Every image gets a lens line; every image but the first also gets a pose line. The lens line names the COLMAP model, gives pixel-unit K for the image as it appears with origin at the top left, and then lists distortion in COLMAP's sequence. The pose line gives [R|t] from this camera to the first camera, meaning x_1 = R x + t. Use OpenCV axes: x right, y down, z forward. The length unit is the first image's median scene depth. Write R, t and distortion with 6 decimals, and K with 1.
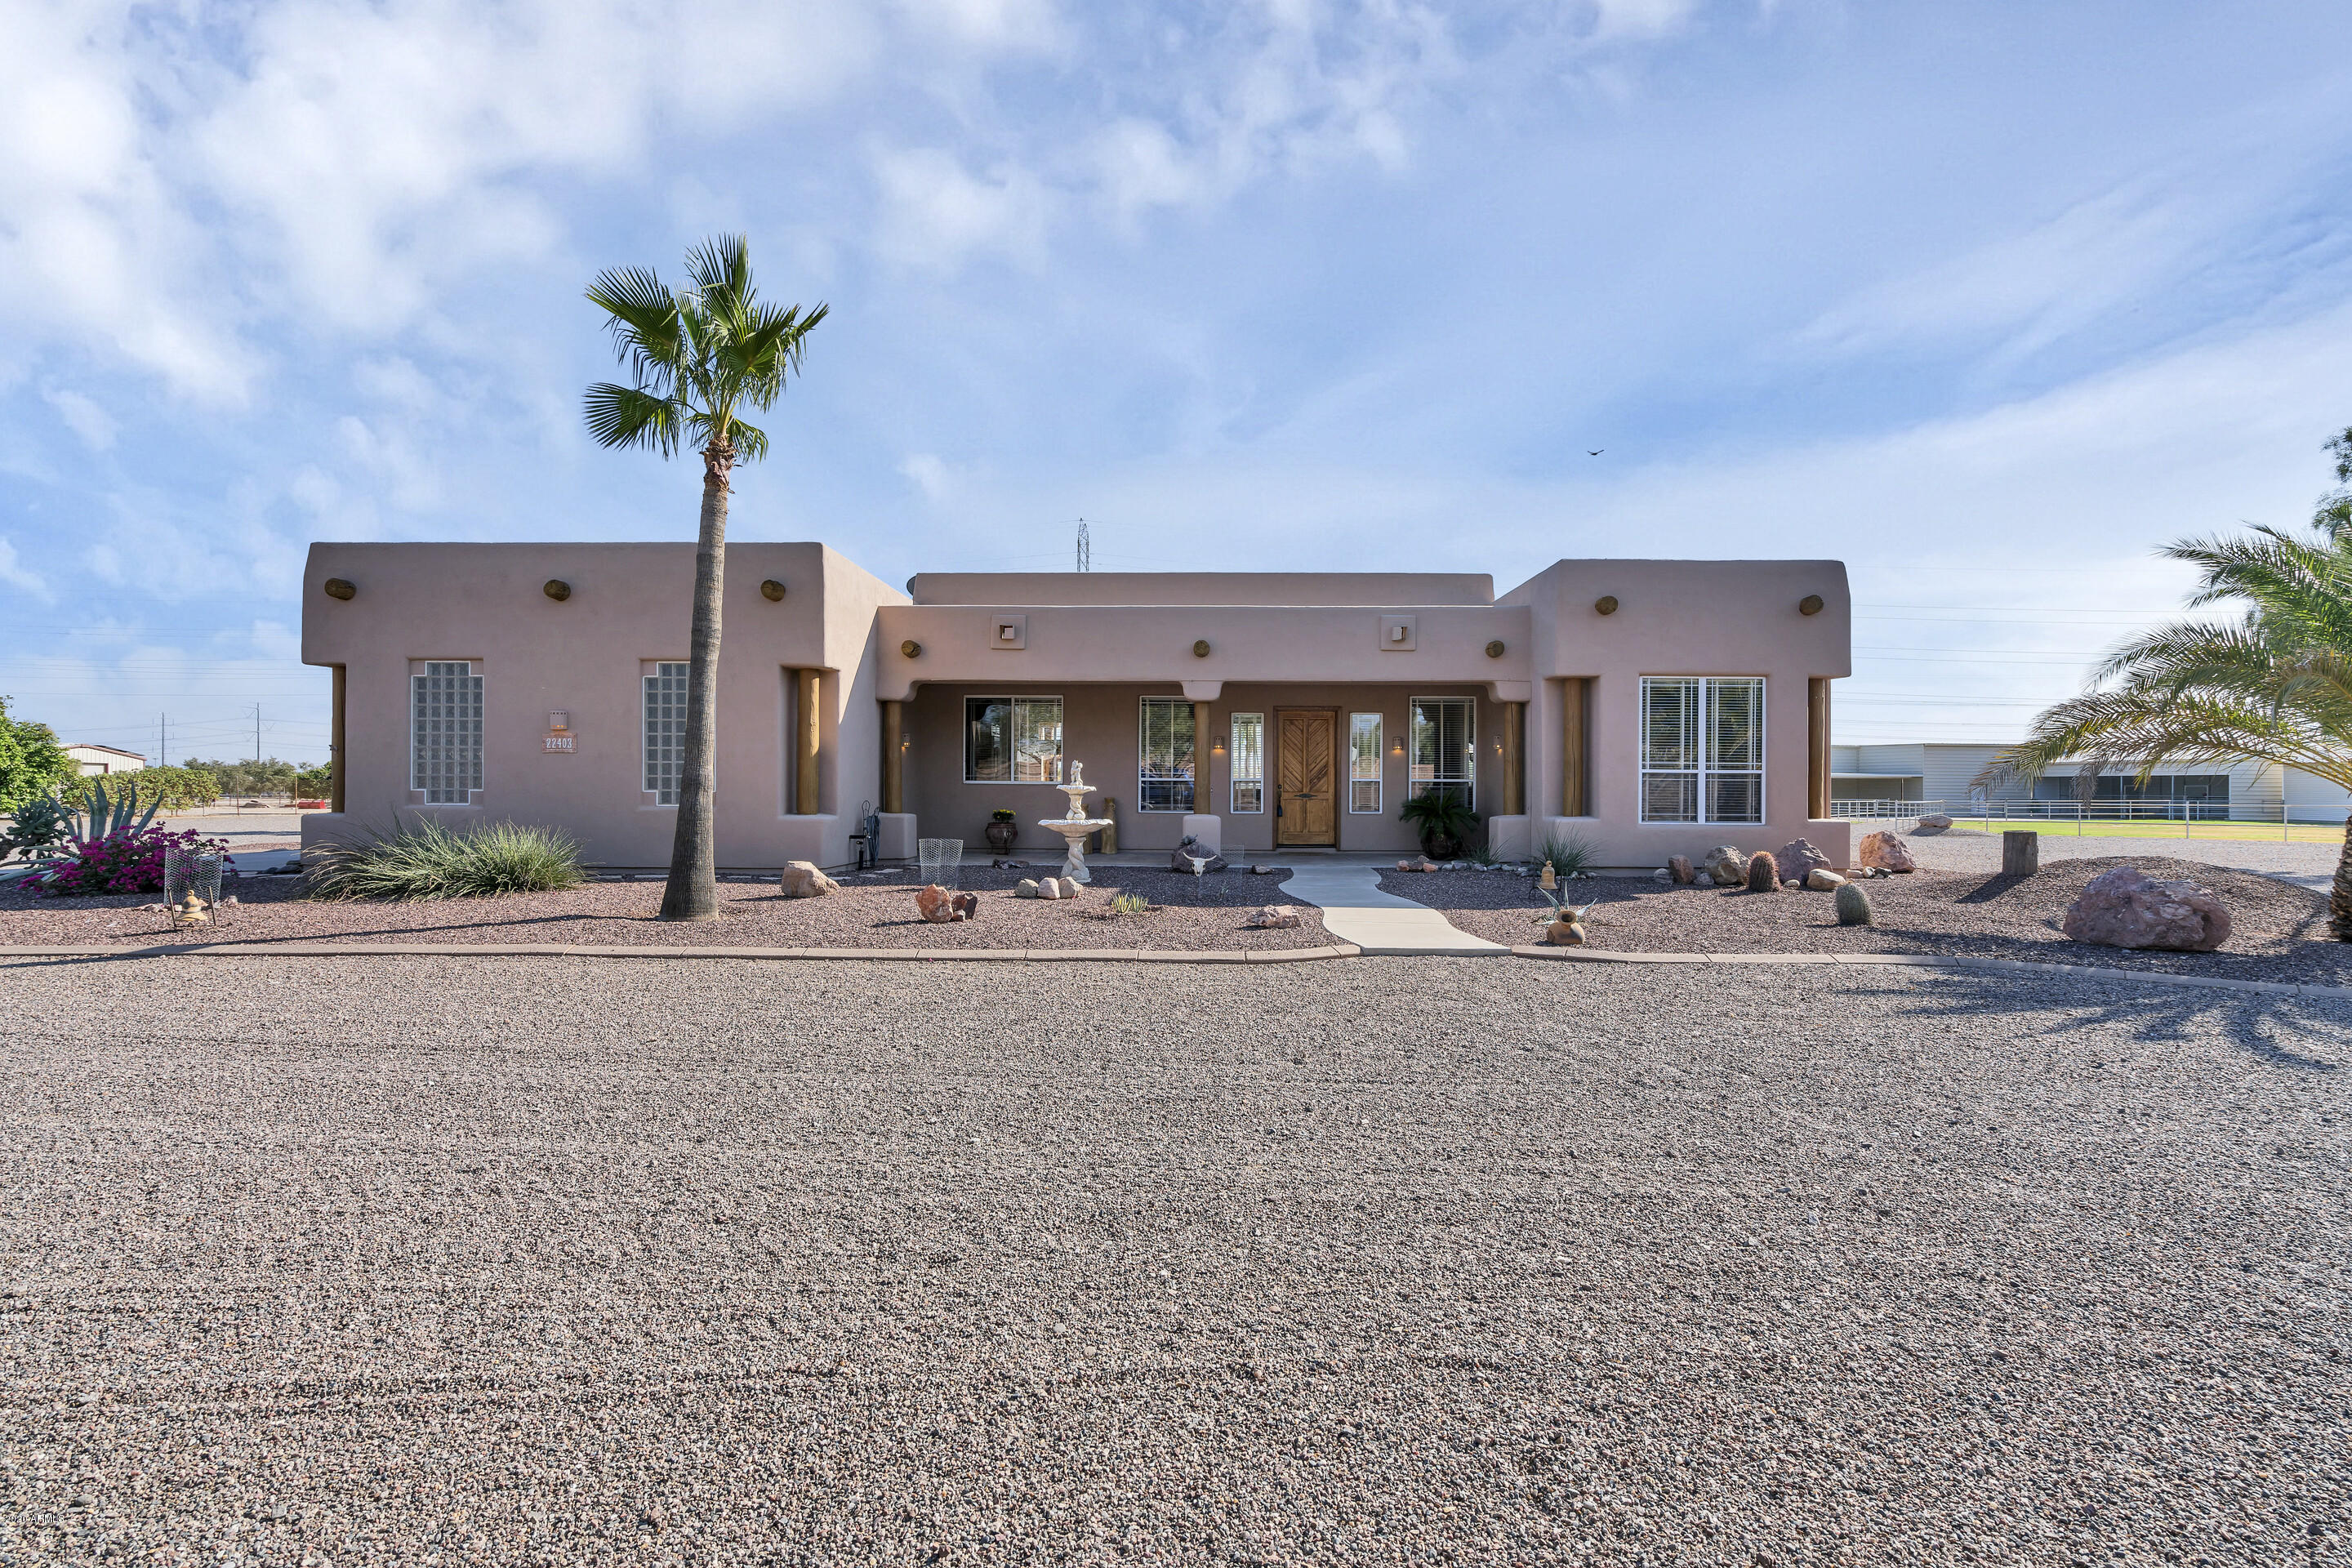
lens RADIAL K [[1074.3, 0, 1185.3], [0, 1074.3, 793.6], [0, 0, 1]] dist [-0.002452, 0.000099]
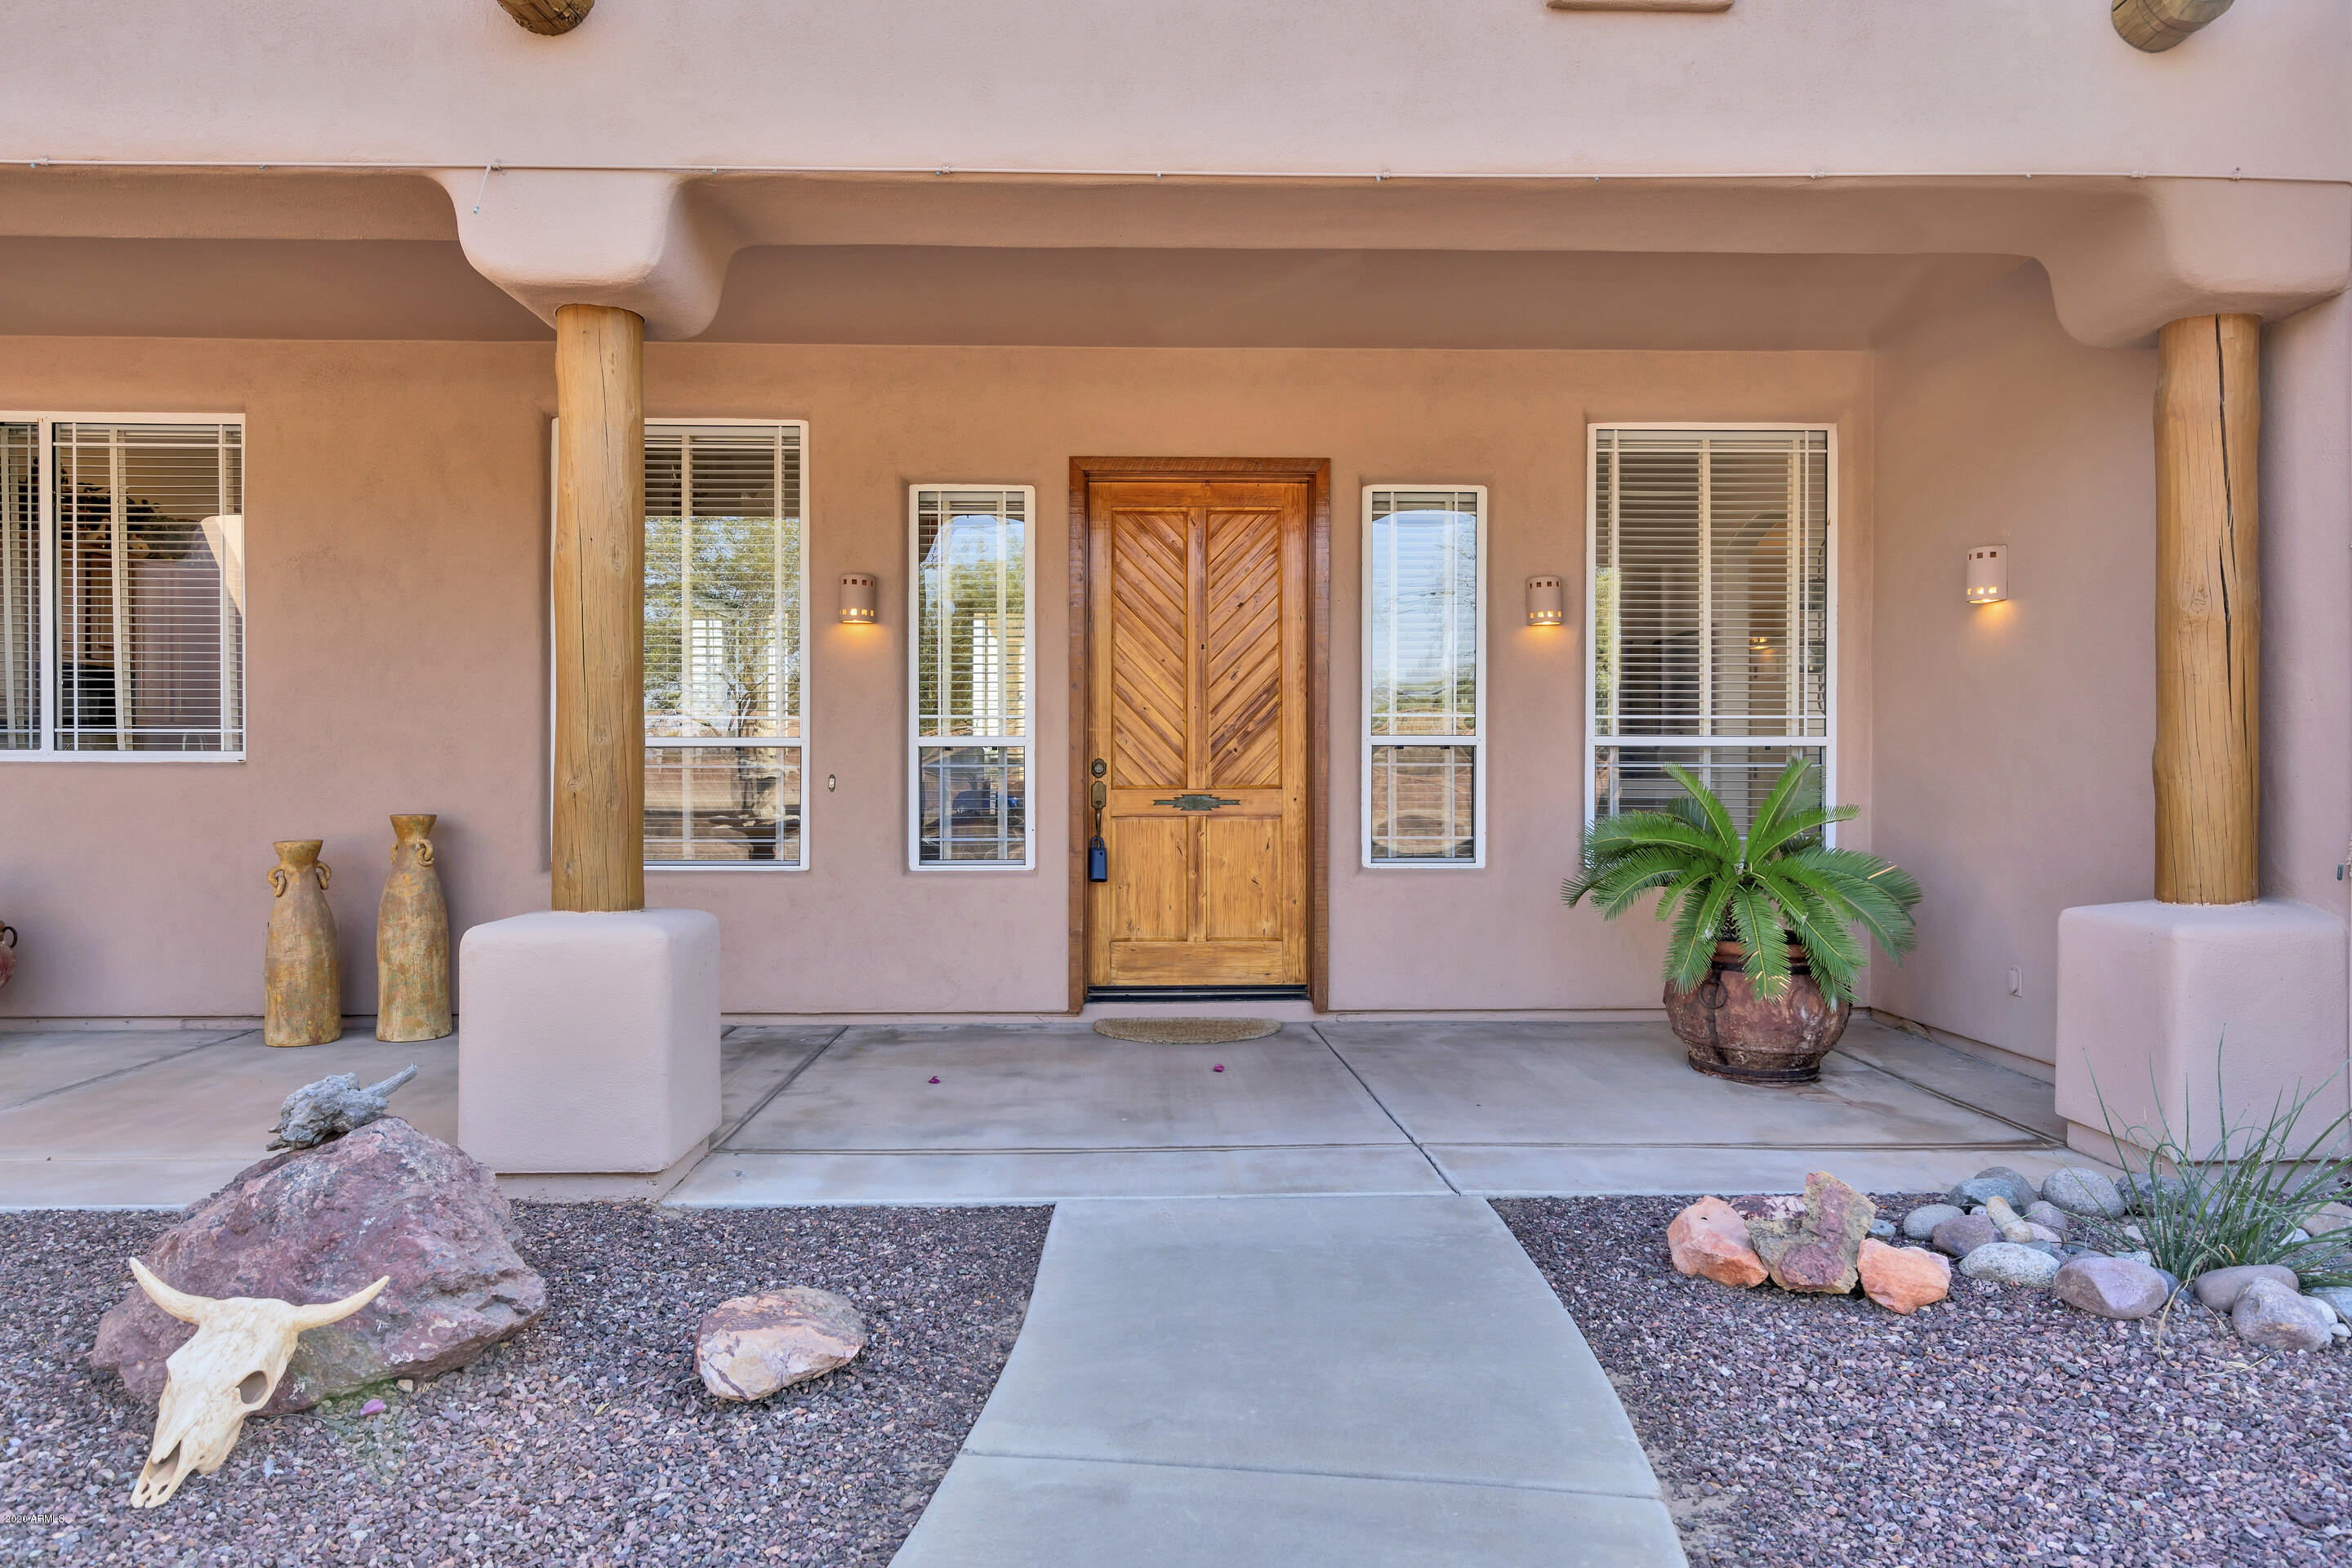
lens RADIAL K [[1492.8, 0, 1175.2], [0, 1492.8, 777.9], [0, 0, 1]] dist [-0.002125, -0.000206]
pose [[0.997887, -0.003737, 0.064866, 0.084870], [0.003541, 0.999989, 0.003137, -0.005671], [-0.064877, -0.002901, 0.997889, 0.649257]]
